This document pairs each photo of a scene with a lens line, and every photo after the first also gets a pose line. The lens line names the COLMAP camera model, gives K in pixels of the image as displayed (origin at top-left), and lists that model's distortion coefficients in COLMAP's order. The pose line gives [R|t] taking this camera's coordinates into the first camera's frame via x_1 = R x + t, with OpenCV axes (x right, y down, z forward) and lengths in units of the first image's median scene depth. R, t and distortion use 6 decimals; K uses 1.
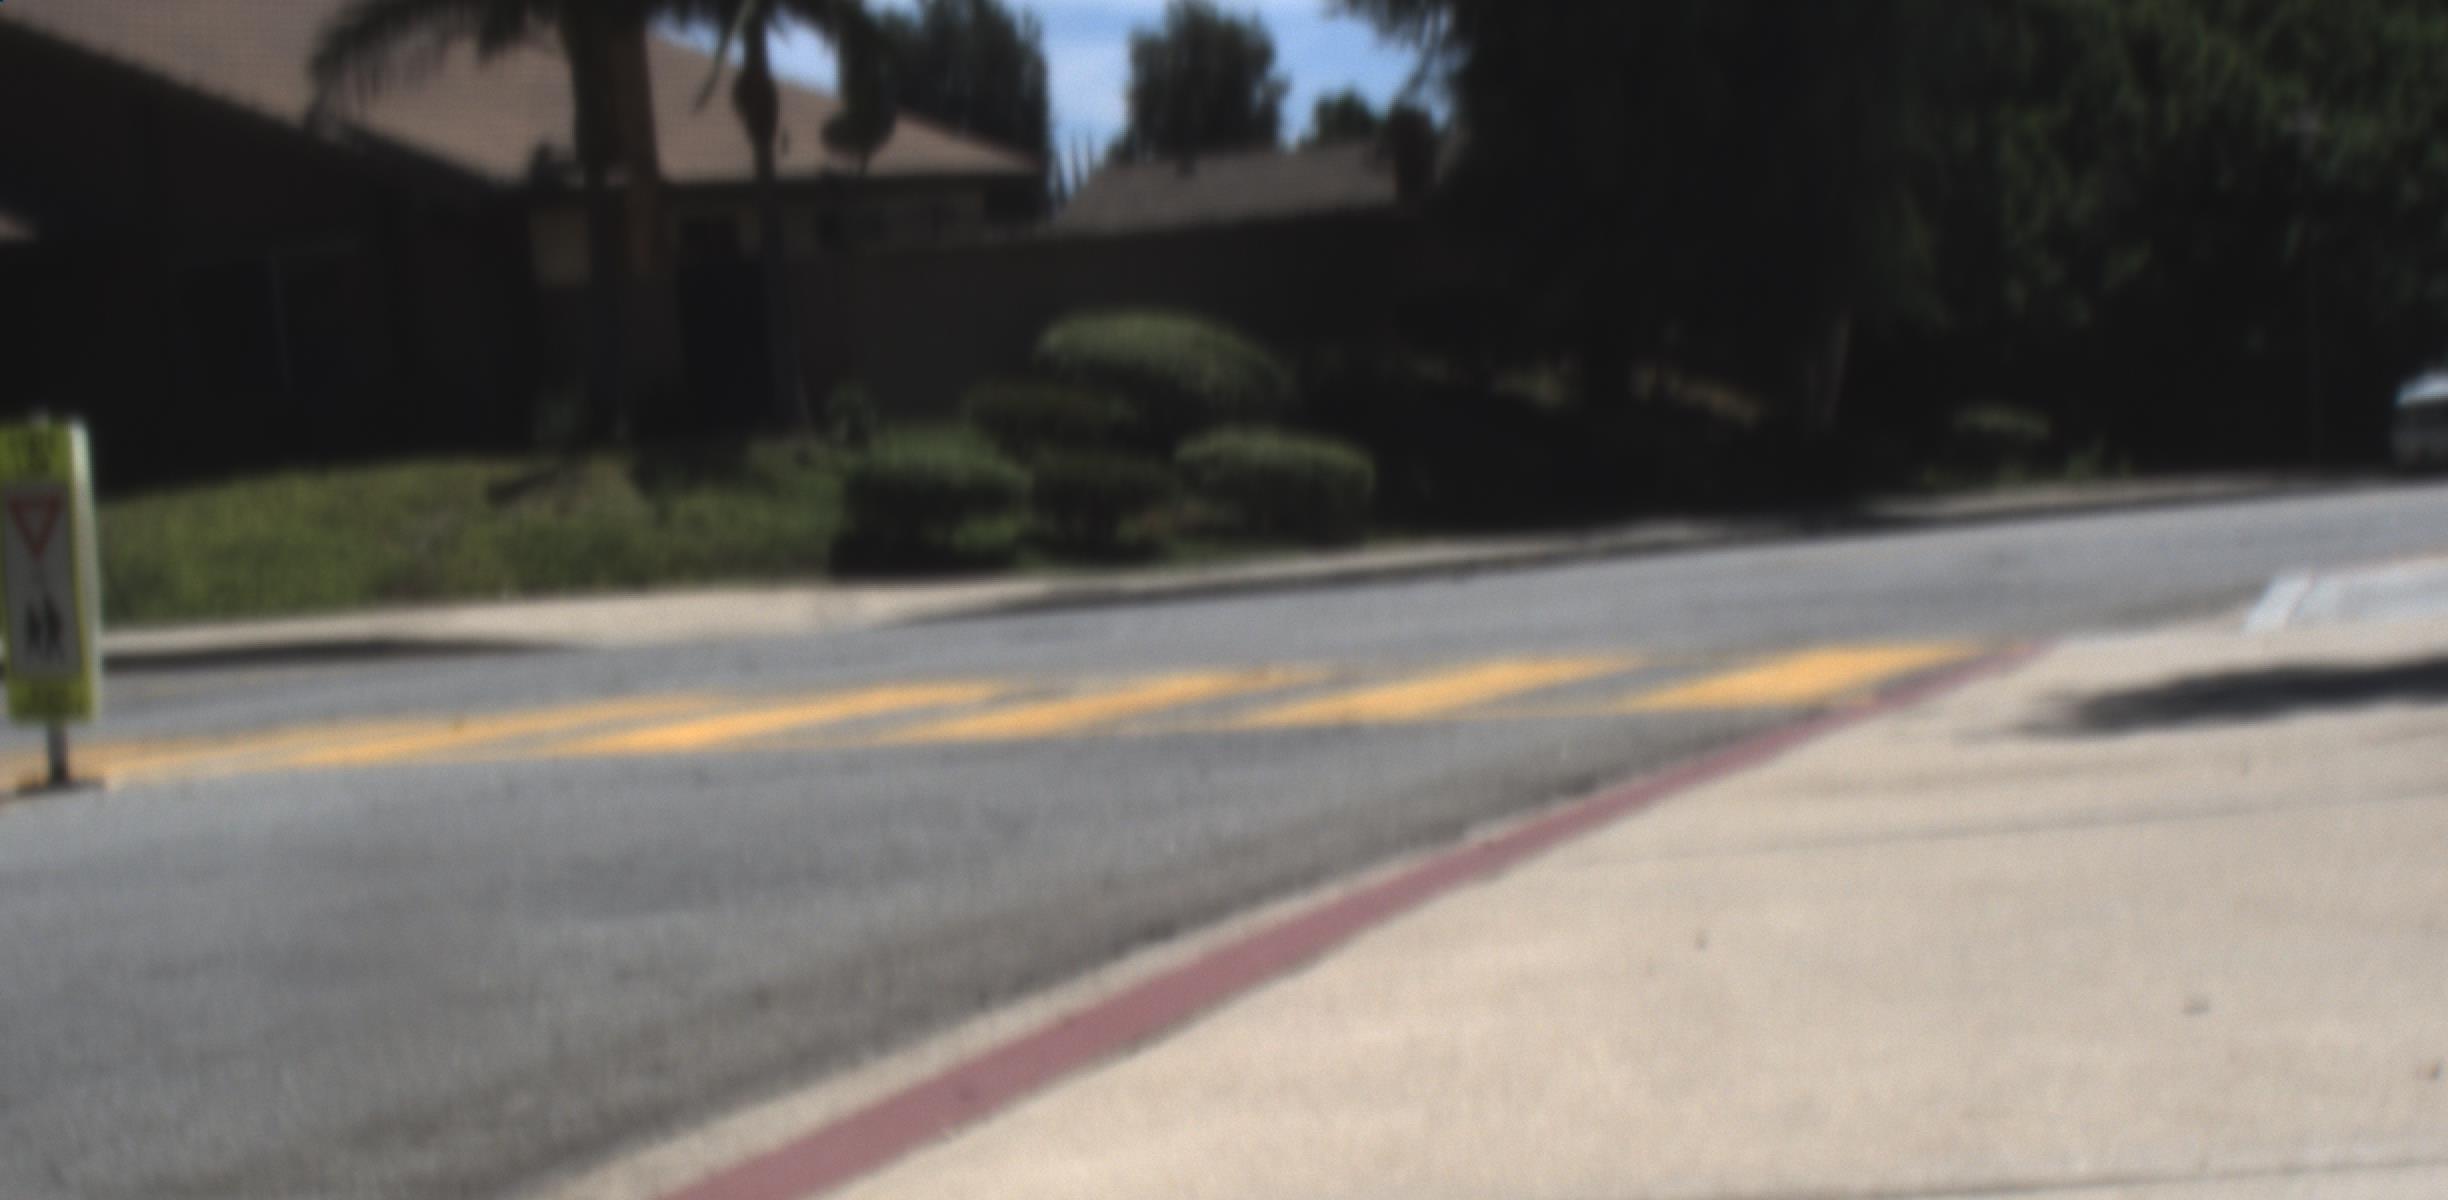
lens RADIAL K [[5594.2, 0, 1234.9], [0, 5594.2, 605.9], [0, 0, 1]] dist [-0.035285, 0.000000]
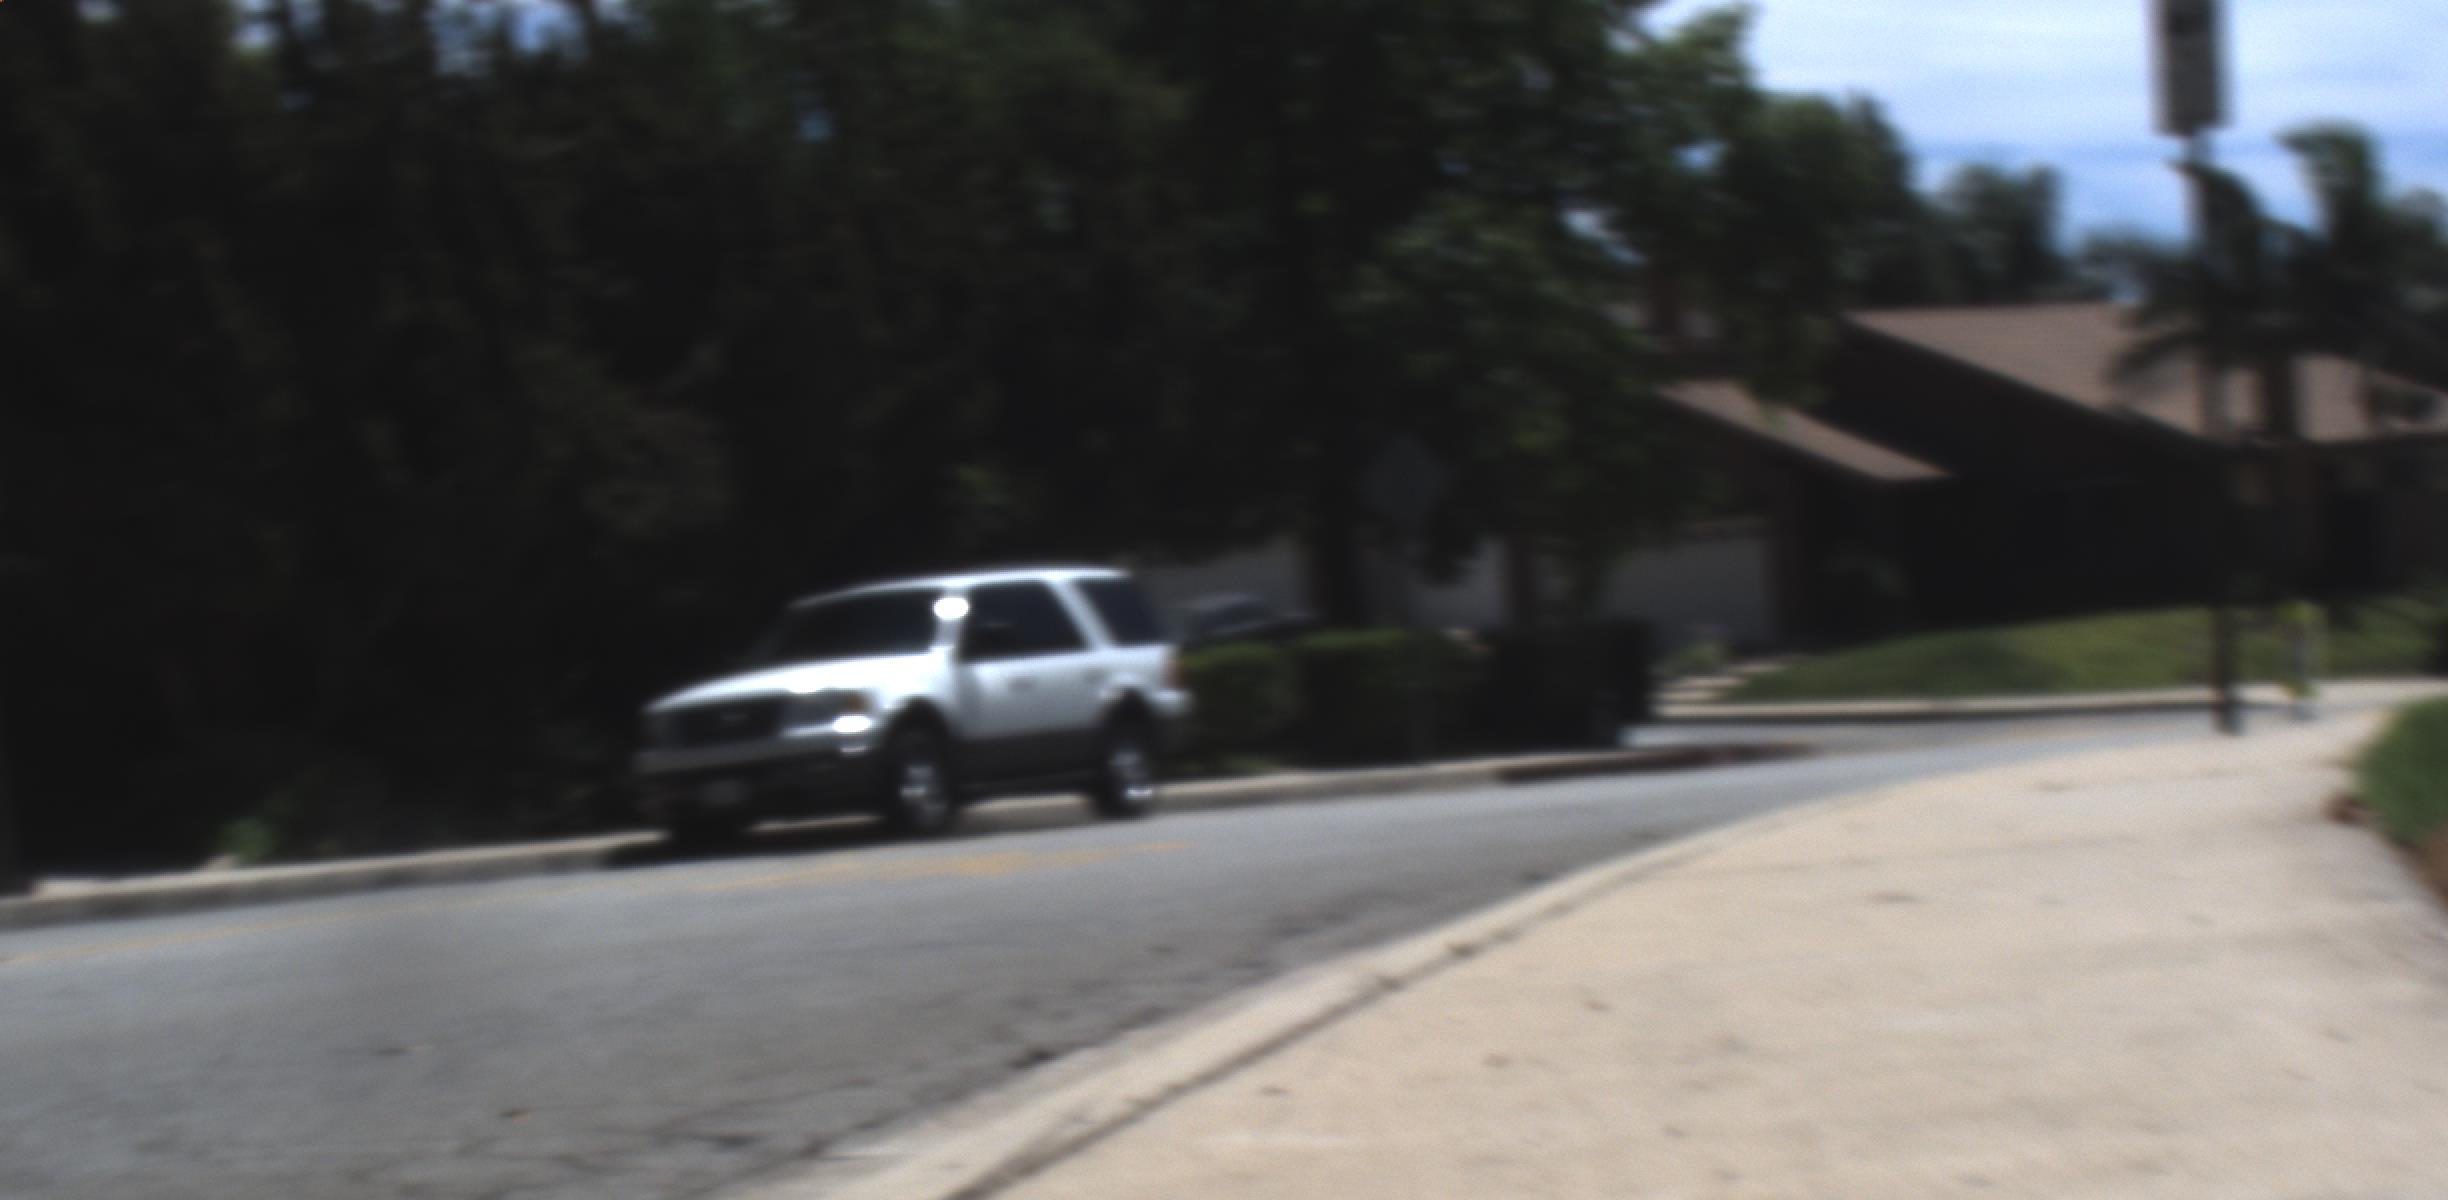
lens RADIAL K [[5594.2, 0, 1217.1], [0, 5594.2, 608.9], [0, 0, 1]] dist [-0.035285, 0.000000]
pose [[0.970128, 0.014464, -0.242161, -0.013390], [-0.019972, 0.999594, -0.020306, 0.016369], [0.241769, 0.024536, 0.970024, -0.783826]]
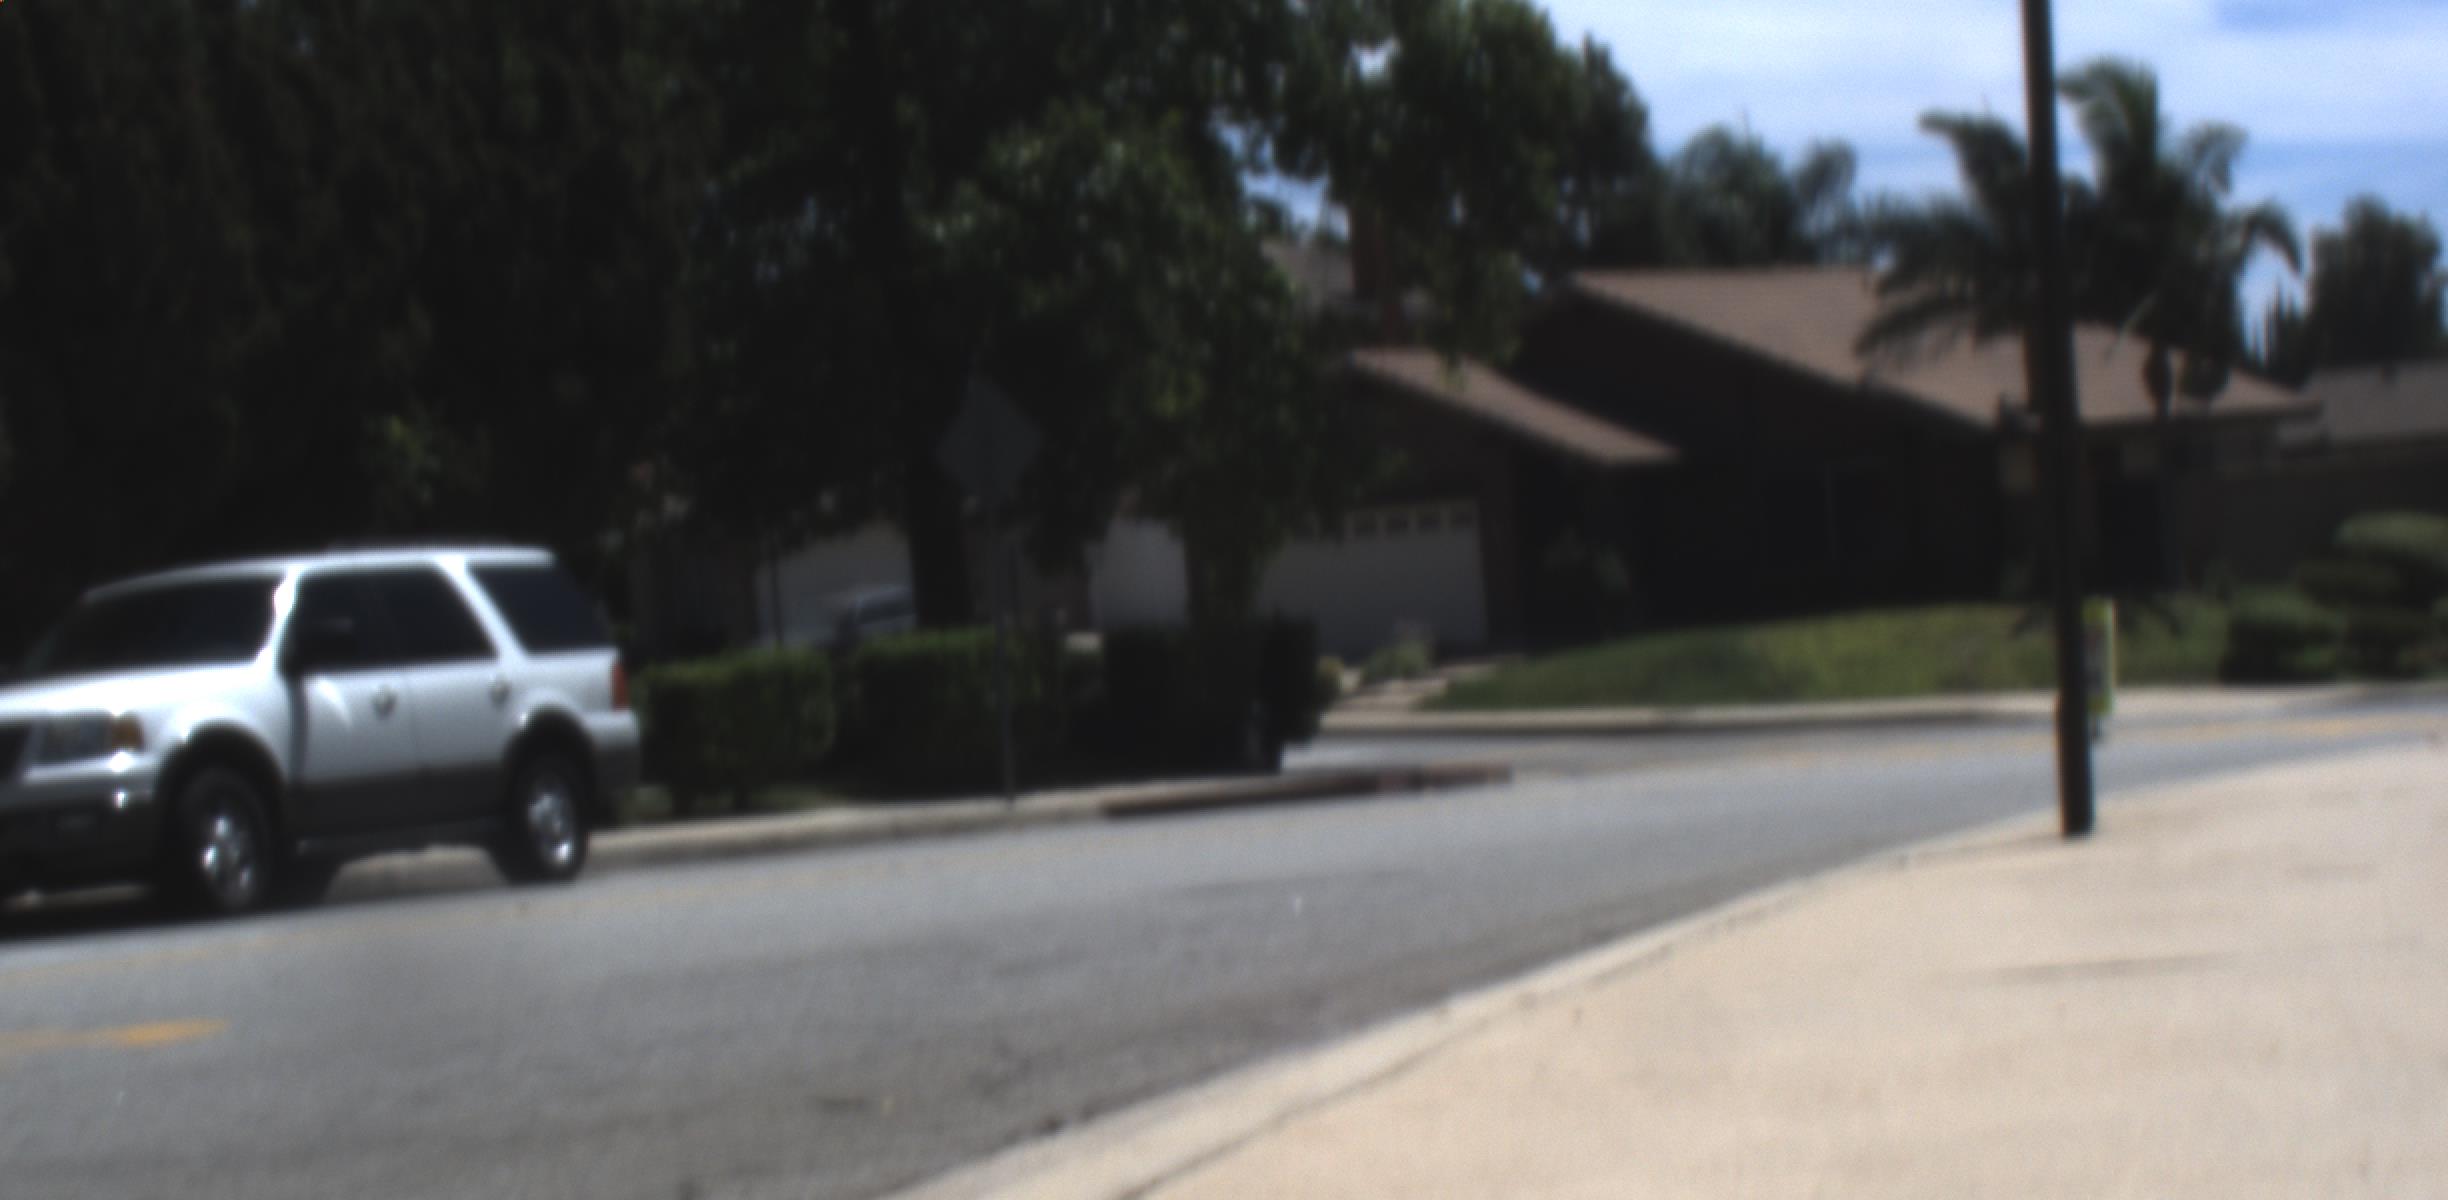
lens RADIAL K [[5594.2, 0, 1237.3], [0, 5594.2, 607.3], [0, 0, 1]] dist [-0.035285, 0.000000]
pose [[0.980419, 0.017869, -0.196112, -0.031475], [-0.022365, 0.999535, -0.020735, 0.011365], [0.195650, 0.024715, 0.980362, -0.574478]]
